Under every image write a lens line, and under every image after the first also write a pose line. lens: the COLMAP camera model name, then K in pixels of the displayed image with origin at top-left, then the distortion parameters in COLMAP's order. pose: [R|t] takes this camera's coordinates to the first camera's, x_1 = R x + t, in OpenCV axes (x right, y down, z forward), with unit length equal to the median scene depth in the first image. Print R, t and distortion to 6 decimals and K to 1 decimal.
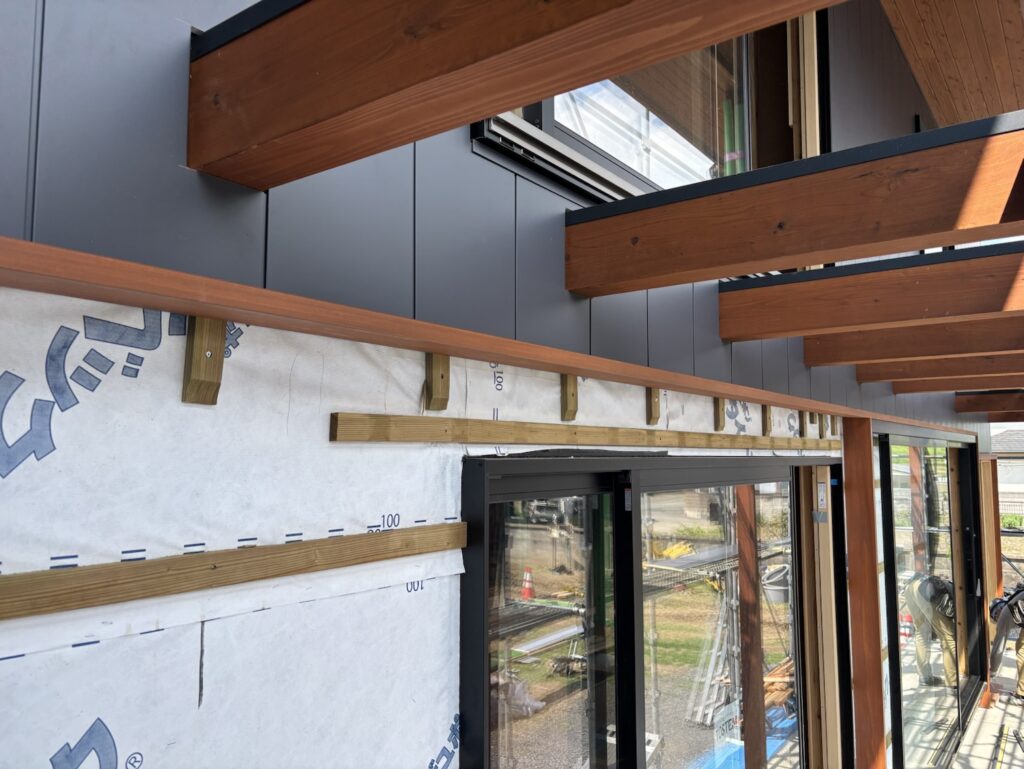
lens RADIAL K [[767.3, 0, 512.0], [0, 767.3, 384.5], [0, 0, 1]] dist [0.057540, -0.058453]
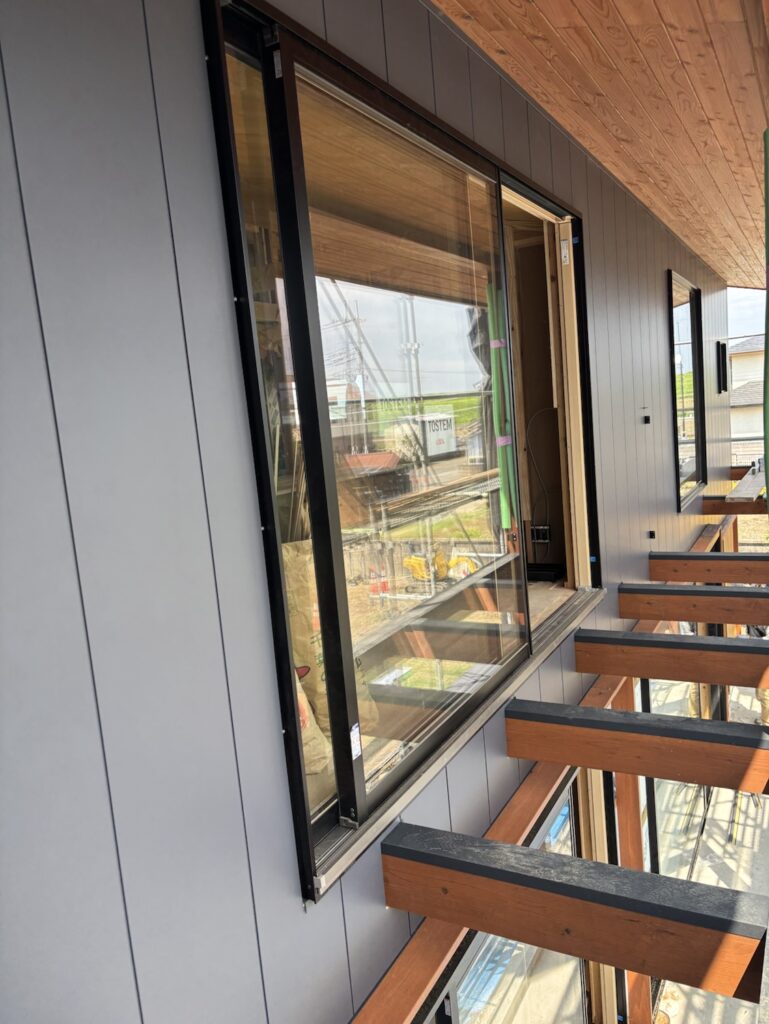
lens RADIAL K [[767.3, 0, 384.5], [0, 767.3, 512.0], [0, 0, 1]] dist [0.057540, -0.058453]
pose [[0.987405, -0.106682, 0.116833, -0.001756], [0.080311, 0.974218, 0.210831, -0.285467], [-0.136313, -0.198792, 0.970516, -0.001642]]
